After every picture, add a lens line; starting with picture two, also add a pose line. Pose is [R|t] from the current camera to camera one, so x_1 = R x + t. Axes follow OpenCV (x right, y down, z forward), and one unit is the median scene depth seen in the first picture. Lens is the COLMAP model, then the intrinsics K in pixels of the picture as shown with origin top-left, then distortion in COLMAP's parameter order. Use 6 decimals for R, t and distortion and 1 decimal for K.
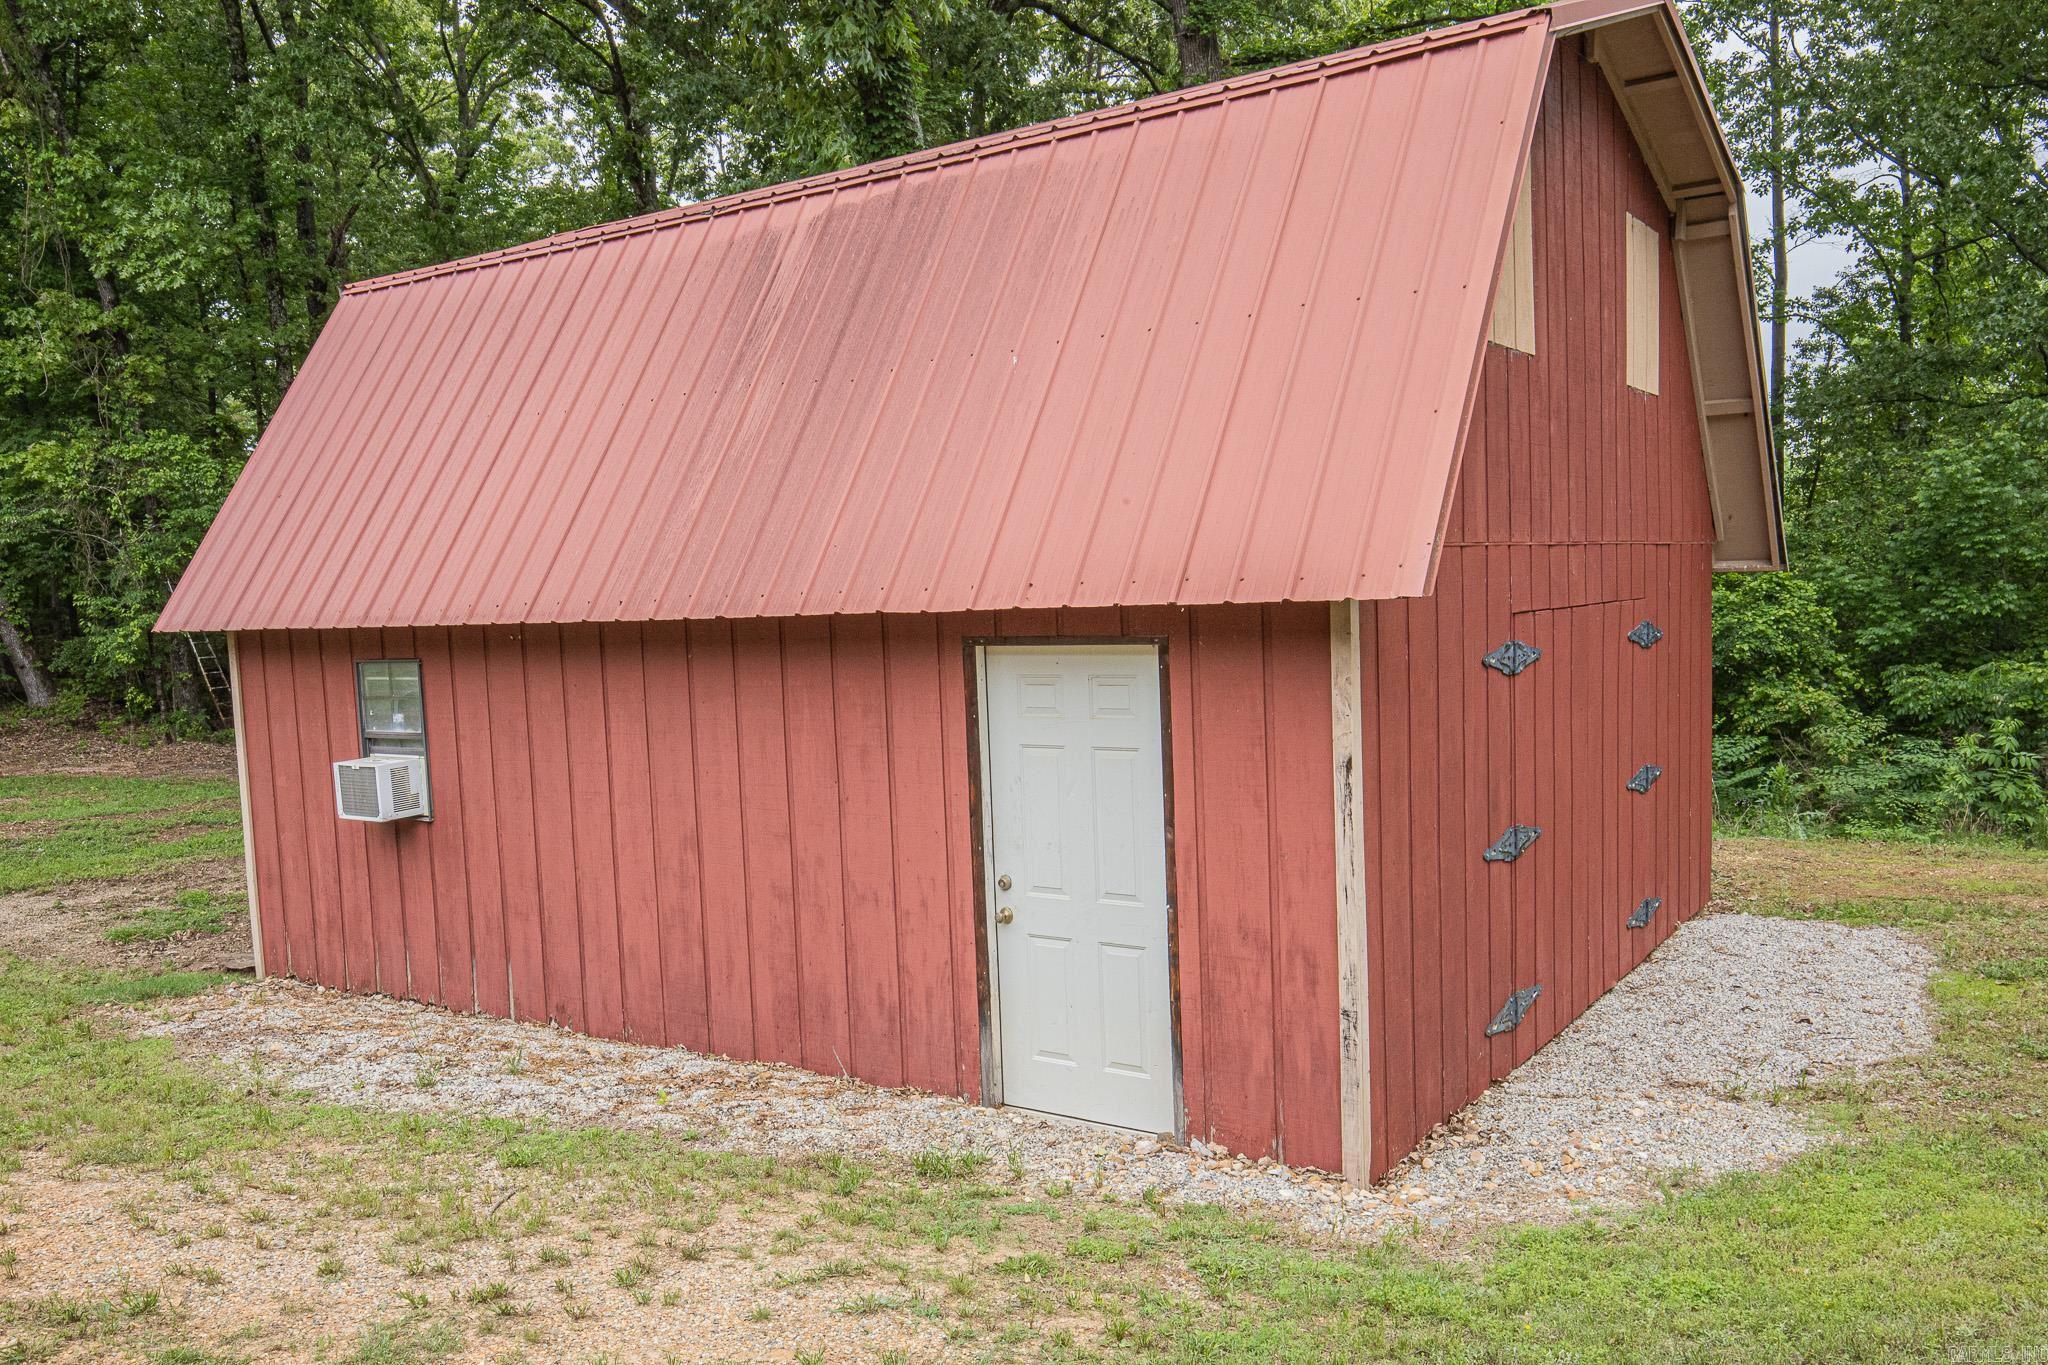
lens RADIAL K [[1607.6, 0, 1010.4], [0, 1607.6, 695.7], [0, 0, 1]] dist [0.022280, 0.007455]
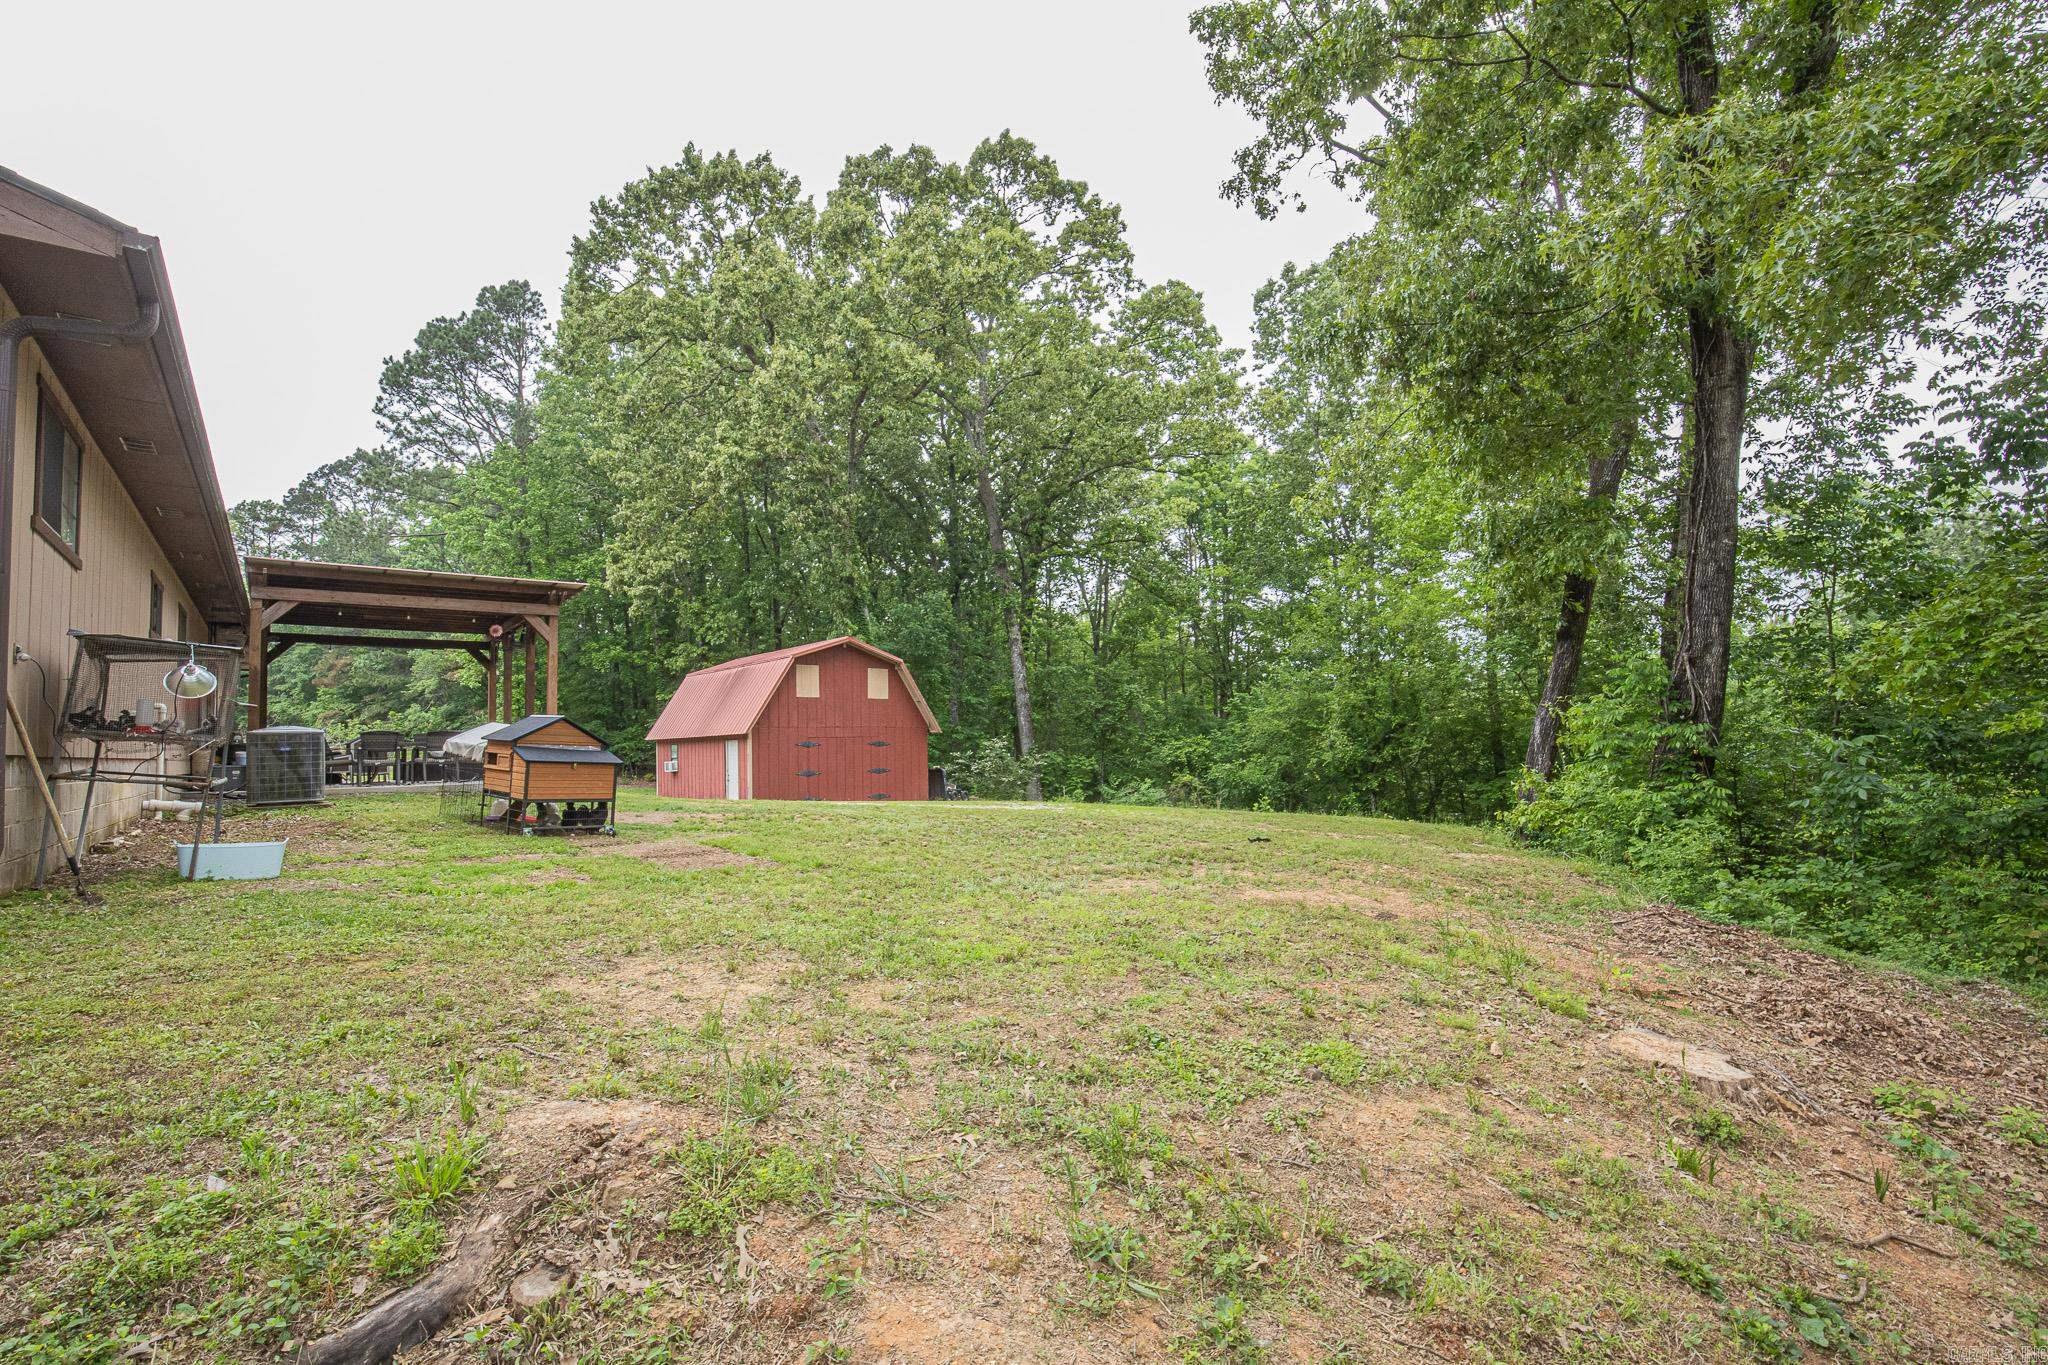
lens RADIAL K [[946.1, 0, 1007.6], [0, 946.1, 692.9], [0, 0, 1]] dist [-0.030505, 0.000211]
pose [[0.965274, 0.004483, -0.261203, 1.489564], [-0.037425, 0.991913, -0.121279, 0.145324], [0.258546, 0.126843, 0.957635, -1.761722]]
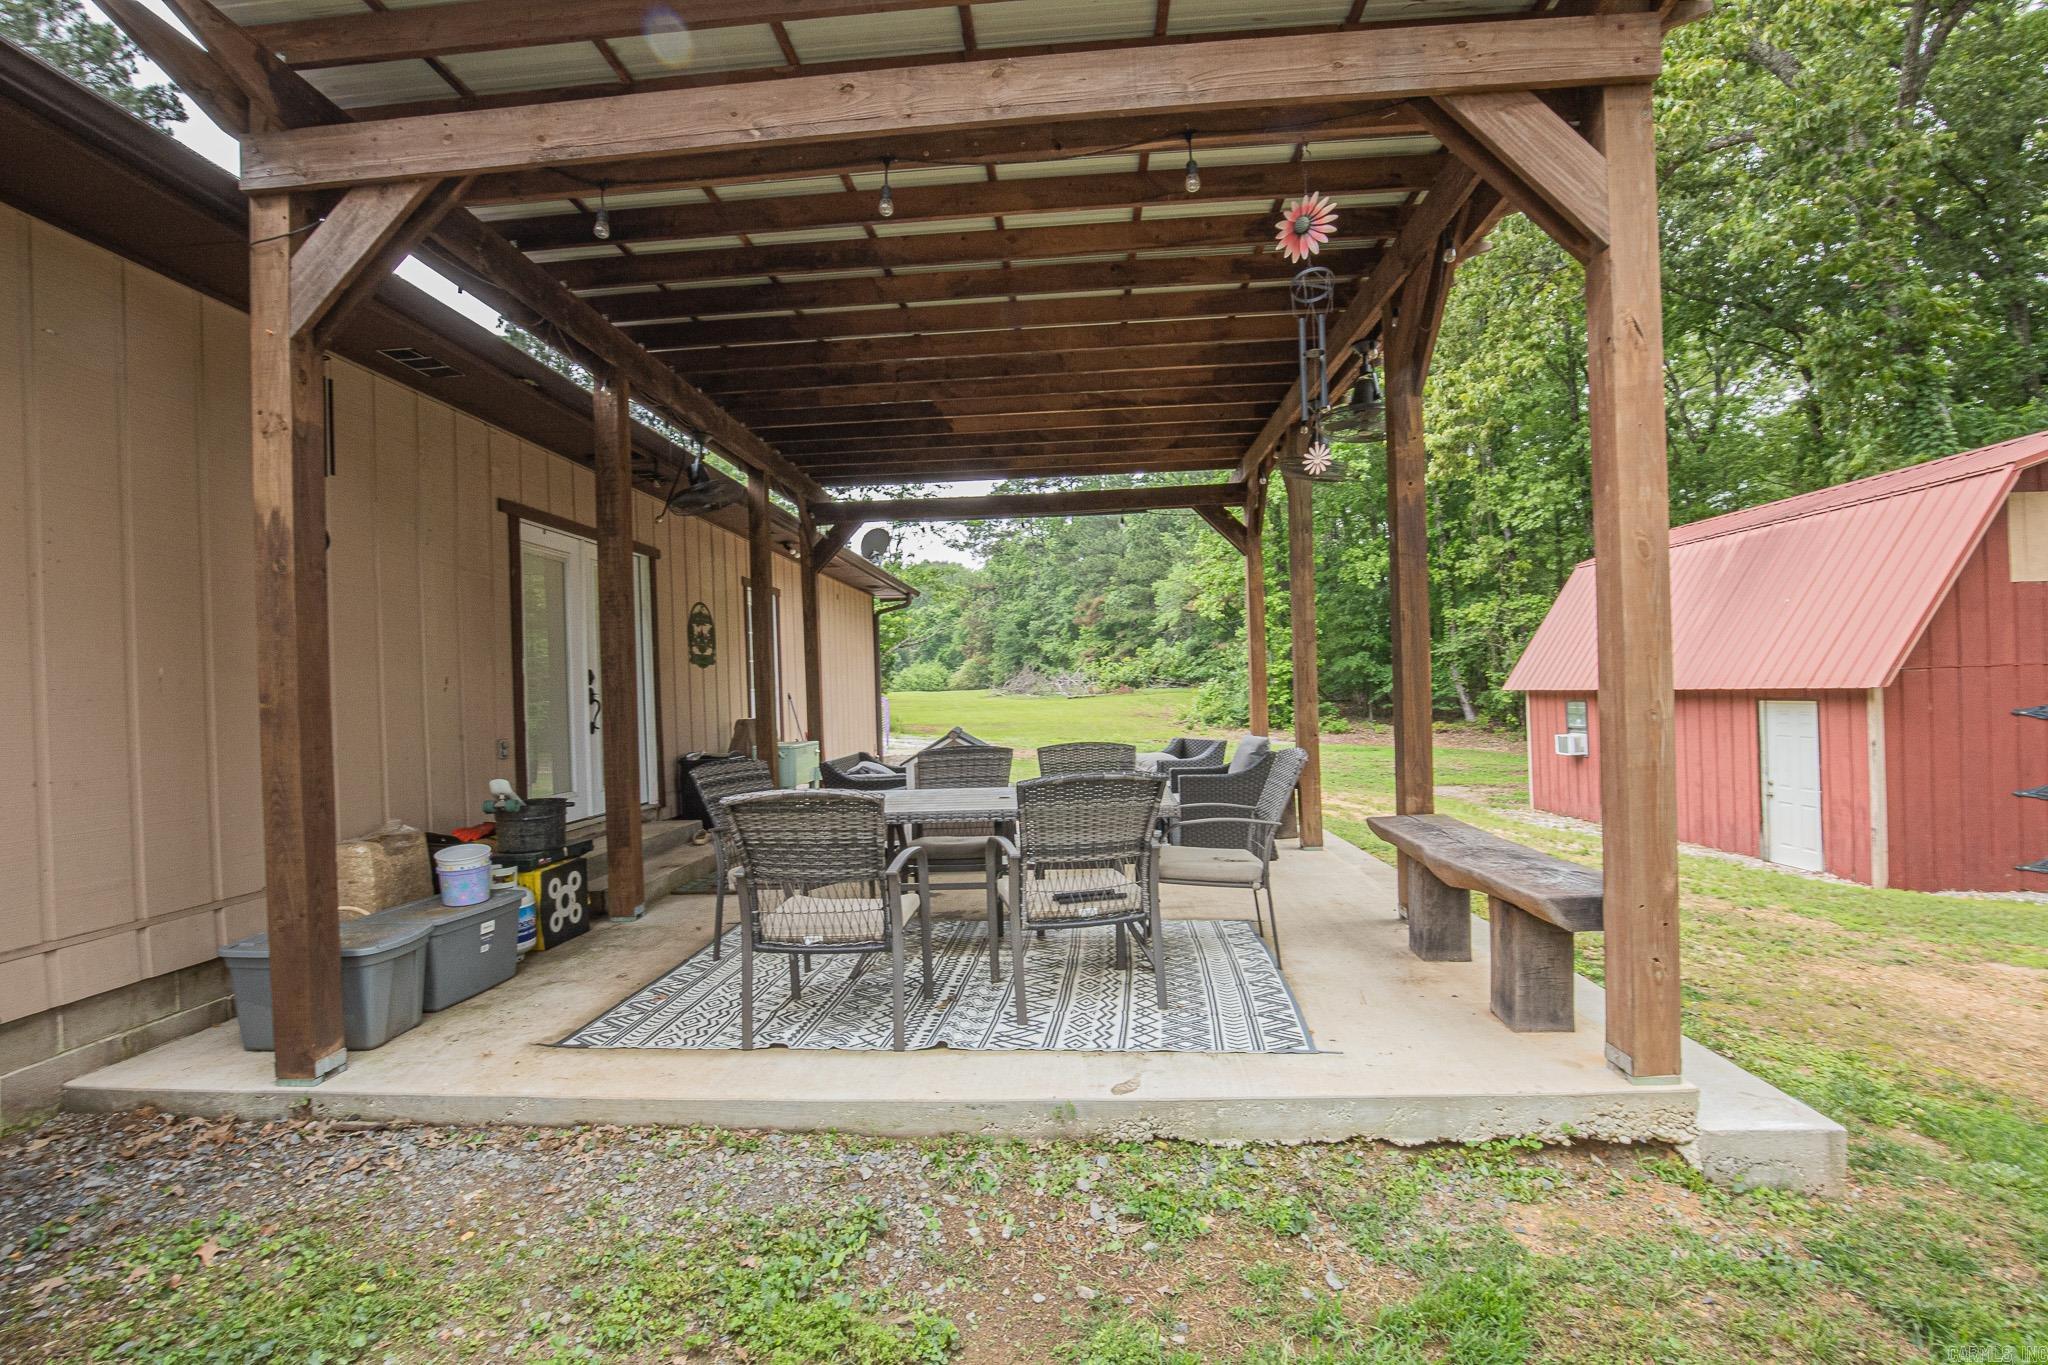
lens RADIAL K [[946.1, 0, 1007.6], [0, 946.1, 692.9], [0, 0, 1]] dist [-0.030505, 0.000211]
pose [[0.539318, 0.022407, -0.841804, 0.441614], [-0.050421, 0.998712, -0.005719, 0.023107], [0.840591, 0.045529, 0.539753, -0.712160]]
